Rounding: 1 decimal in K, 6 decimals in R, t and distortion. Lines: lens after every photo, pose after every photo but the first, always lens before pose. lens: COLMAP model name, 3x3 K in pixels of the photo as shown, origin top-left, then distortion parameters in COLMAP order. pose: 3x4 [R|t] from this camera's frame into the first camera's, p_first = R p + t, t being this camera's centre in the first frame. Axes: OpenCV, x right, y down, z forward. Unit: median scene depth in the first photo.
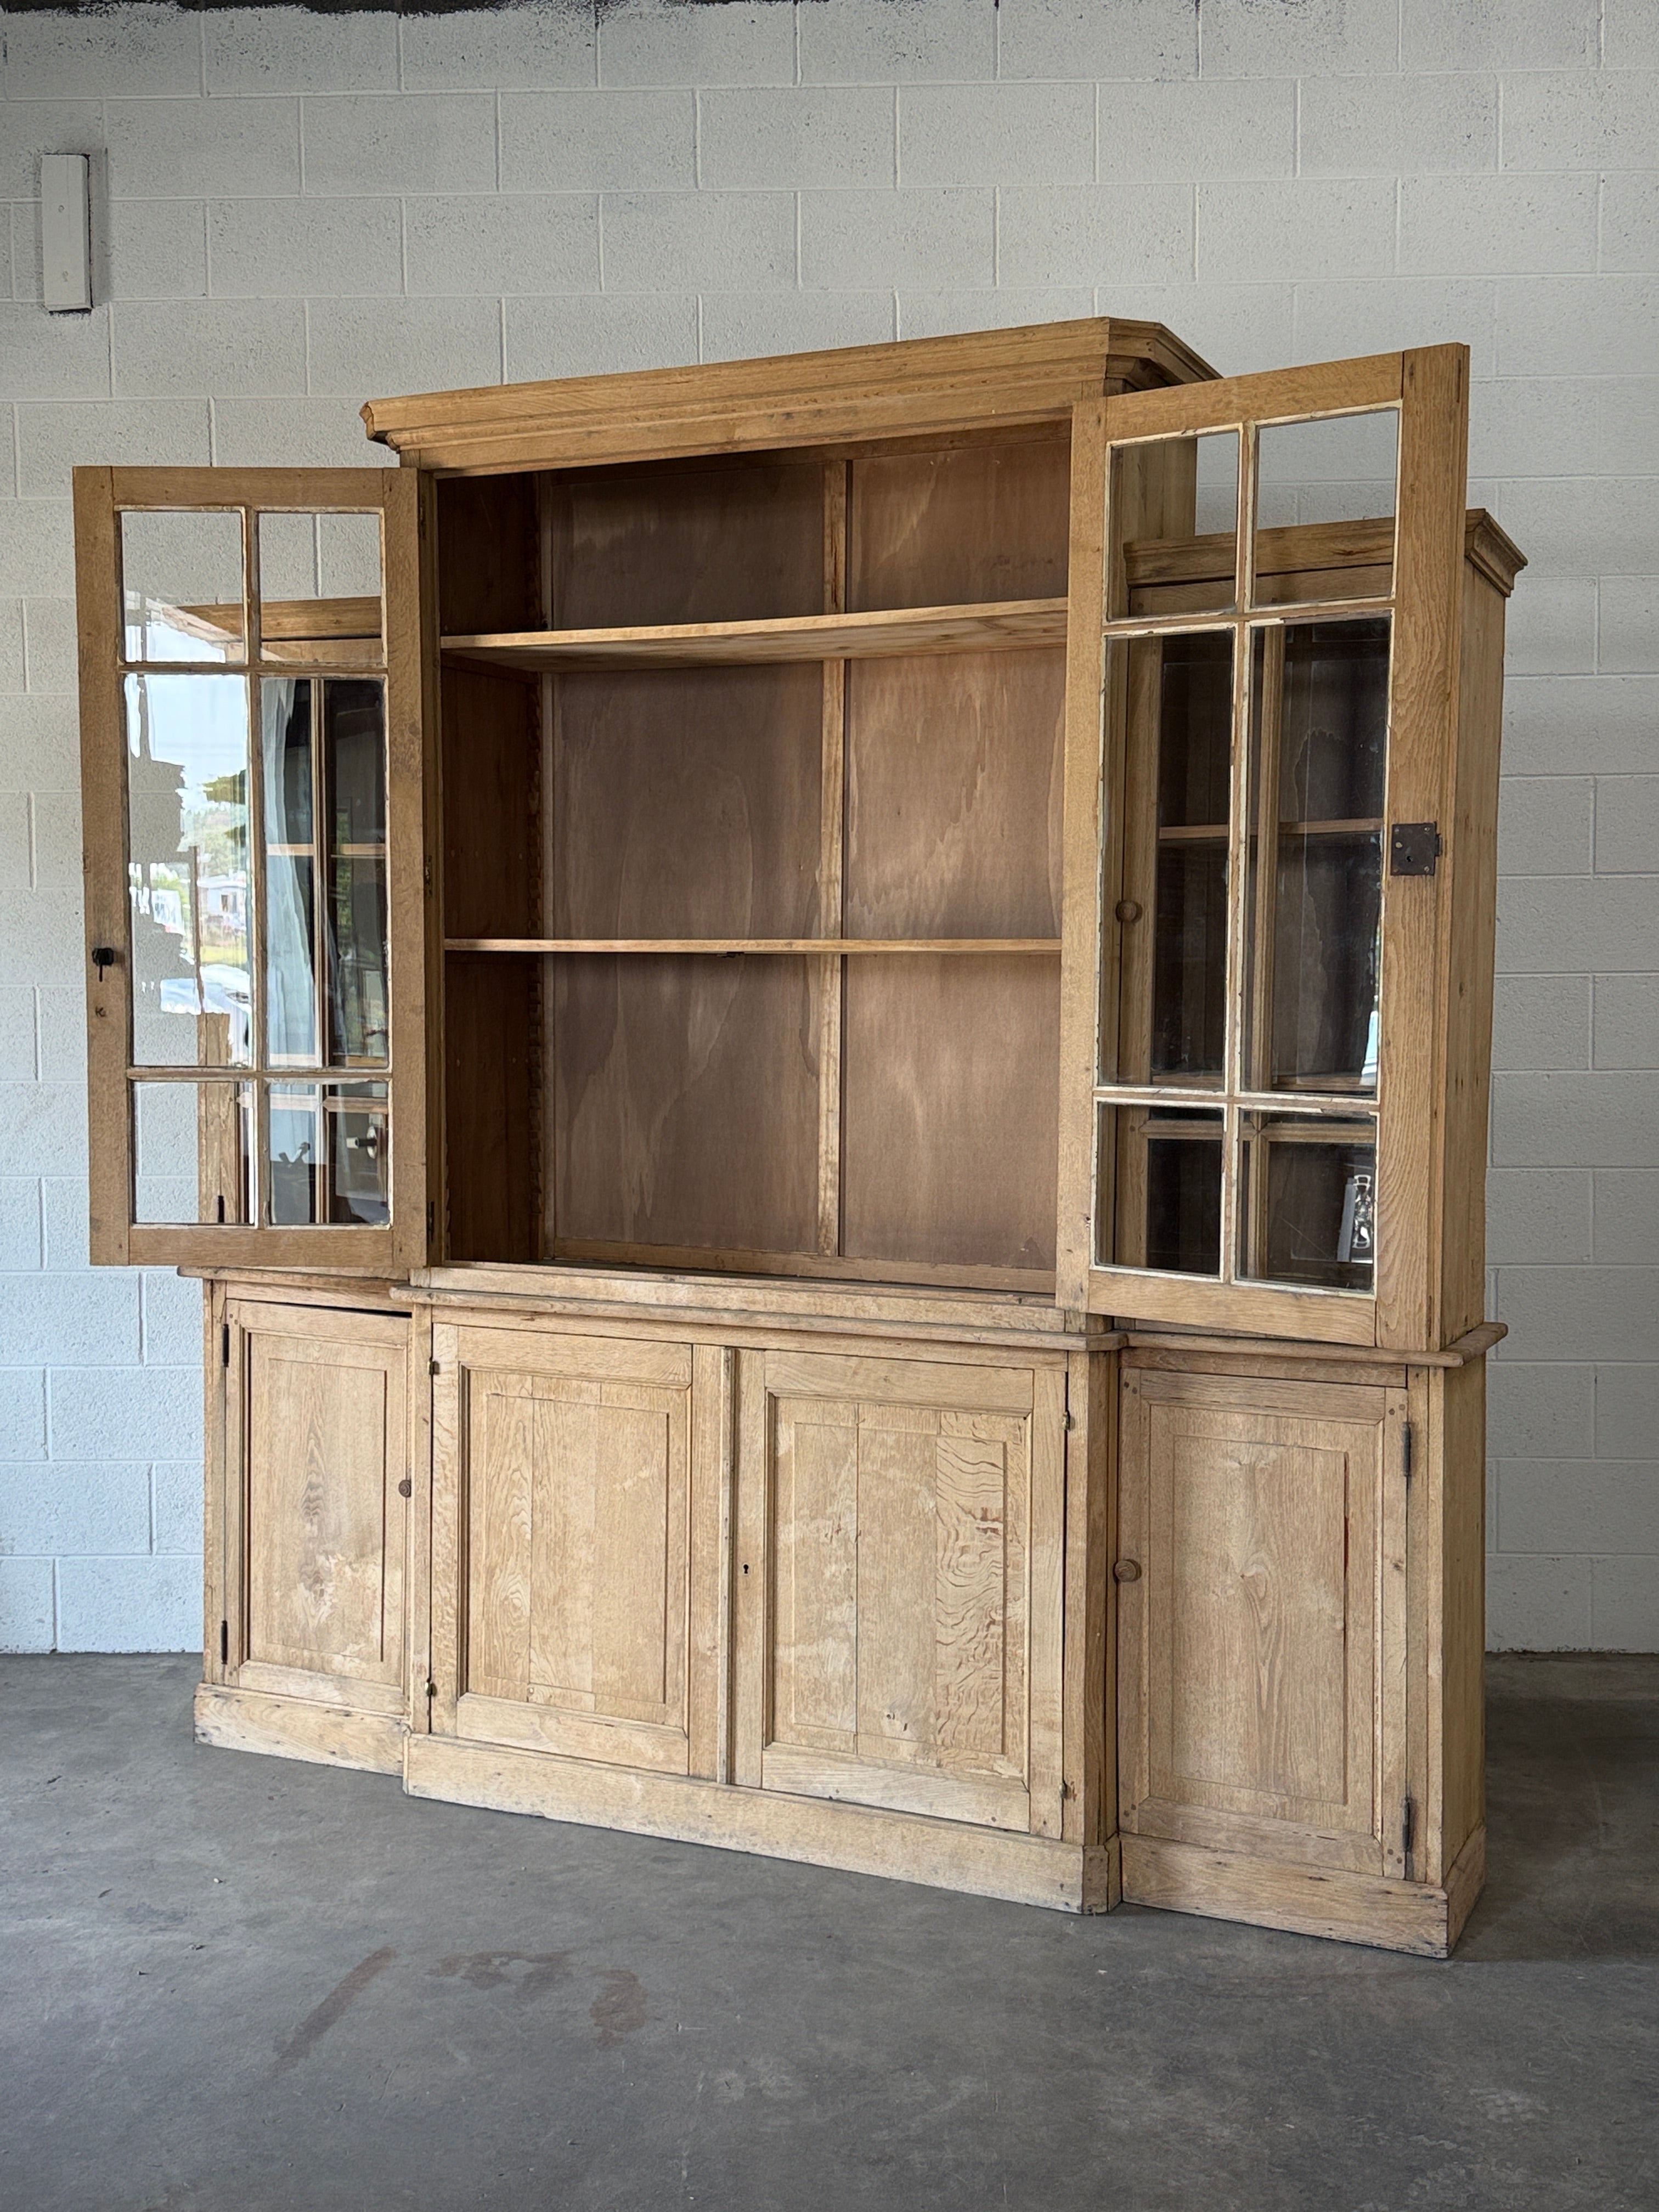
lens RADIAL K [[2342.5, 0, 834.2], [0, 2342.5, 1108.5], [0, 0, 1]] dist [0.230411, -0.506532]
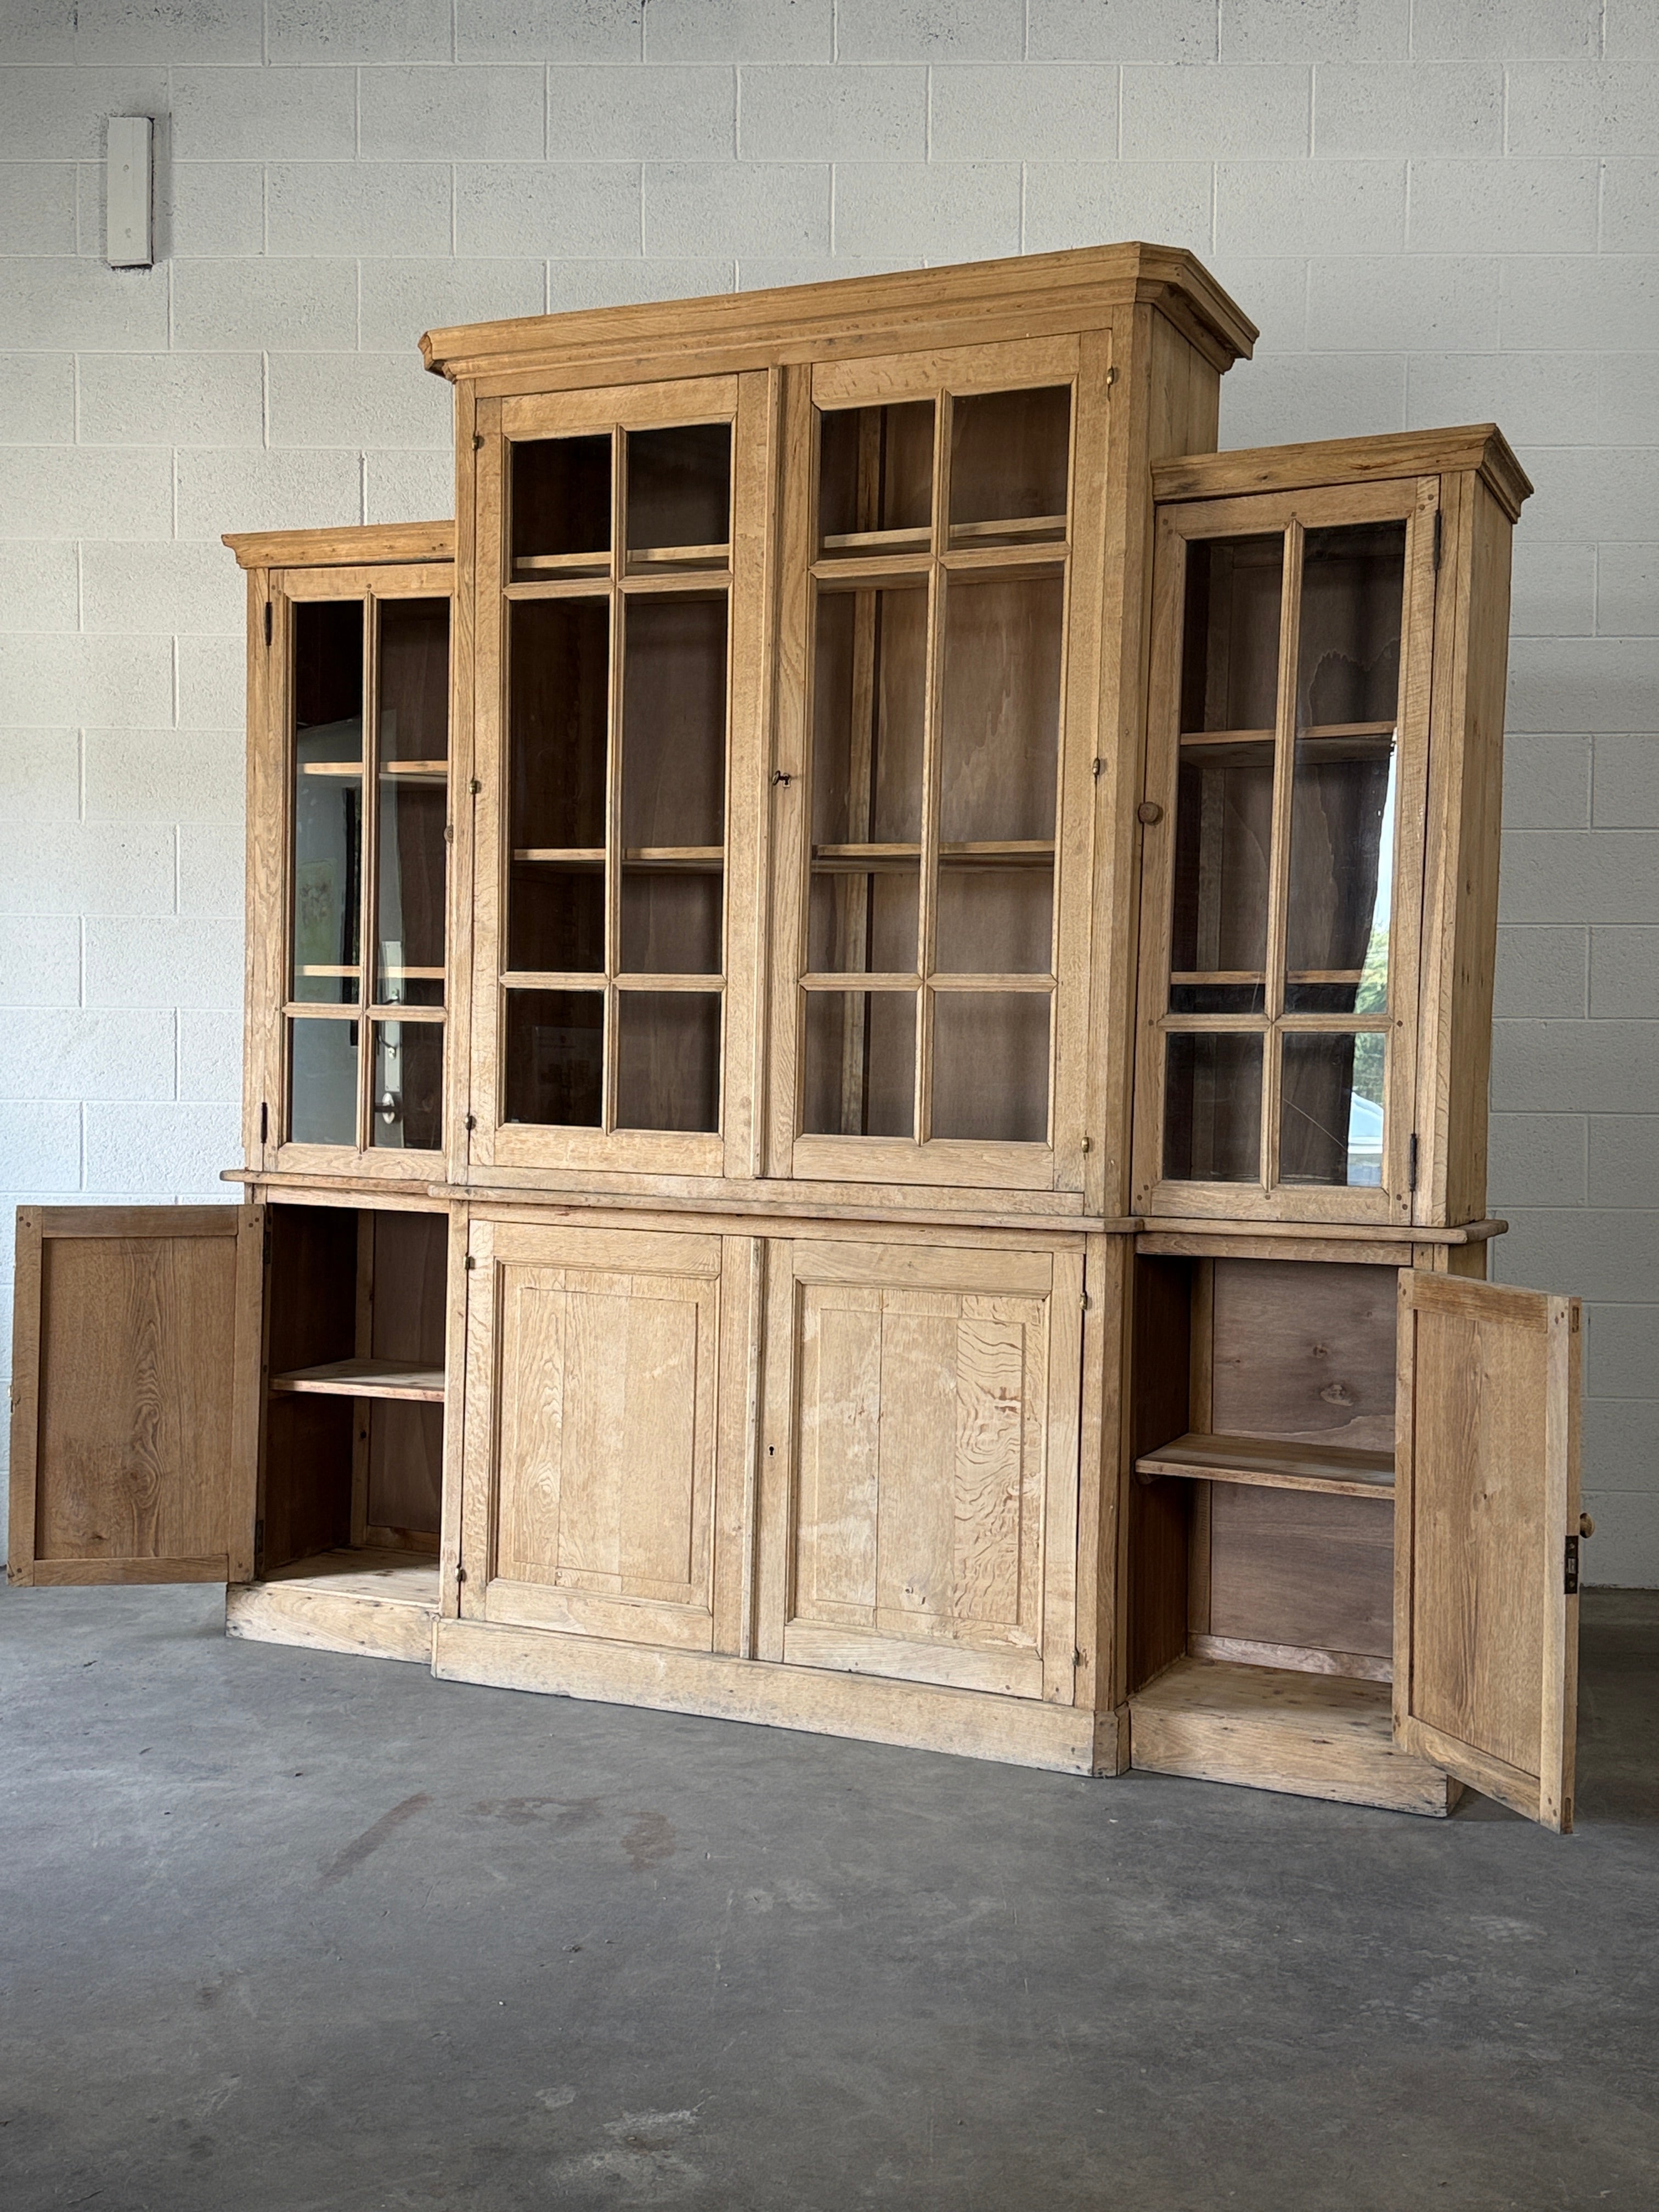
lens RADIAL K [[2345.3, 0, 829.5], [0, 2345.3, 1106.0], [0, 0, 1]] dist [0.228166, -0.496511]
pose [[0.999869, 0.015782, 0.003610, -0.018504], [-0.015659, 0.999370, -0.031838, 0.079865], [-0.004110, 0.031778, 0.999487, -0.041152]]
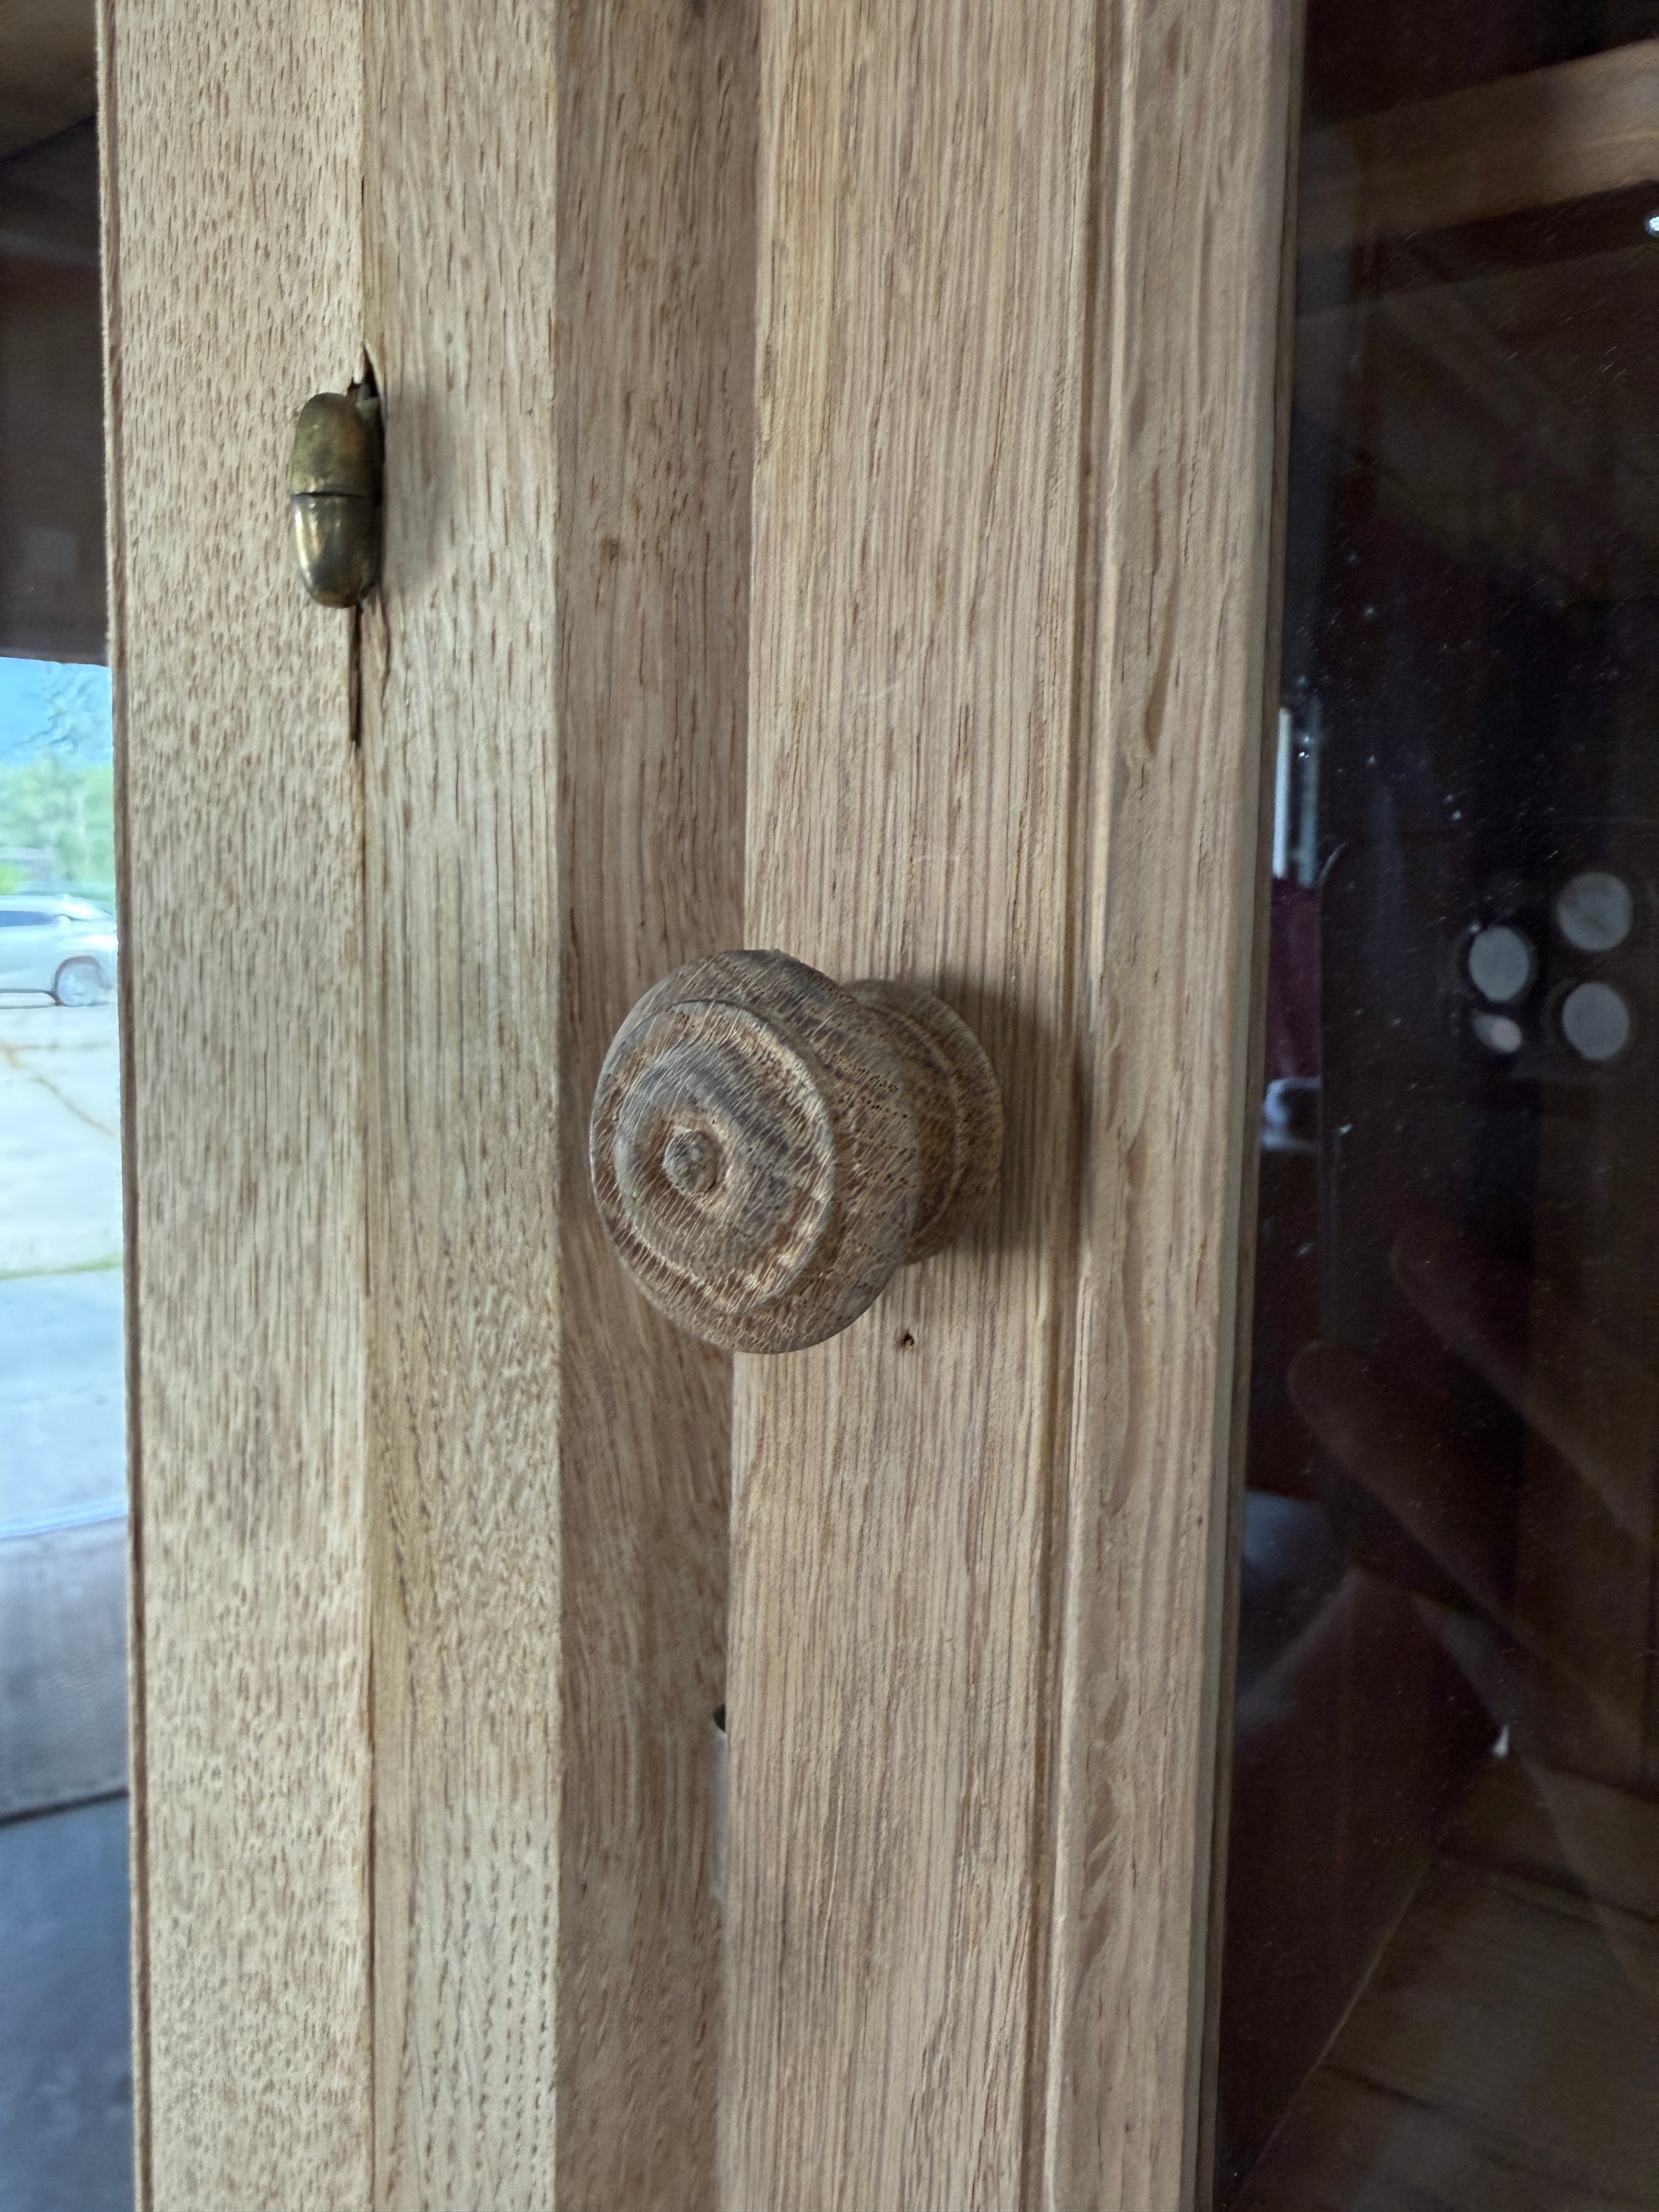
lens RADIAL K [[1601.5, 0, 839.0], [0, 1601.5, 1017.6], [0, 0, 1]] dist [-0.033643, 0.071633]
pose [[0.983945, 0.024374, -0.176800, 0.123249], [-0.020646, 0.999525, 0.022894, -0.084556], [0.177274, -0.018877, 0.983981, 0.919709]]
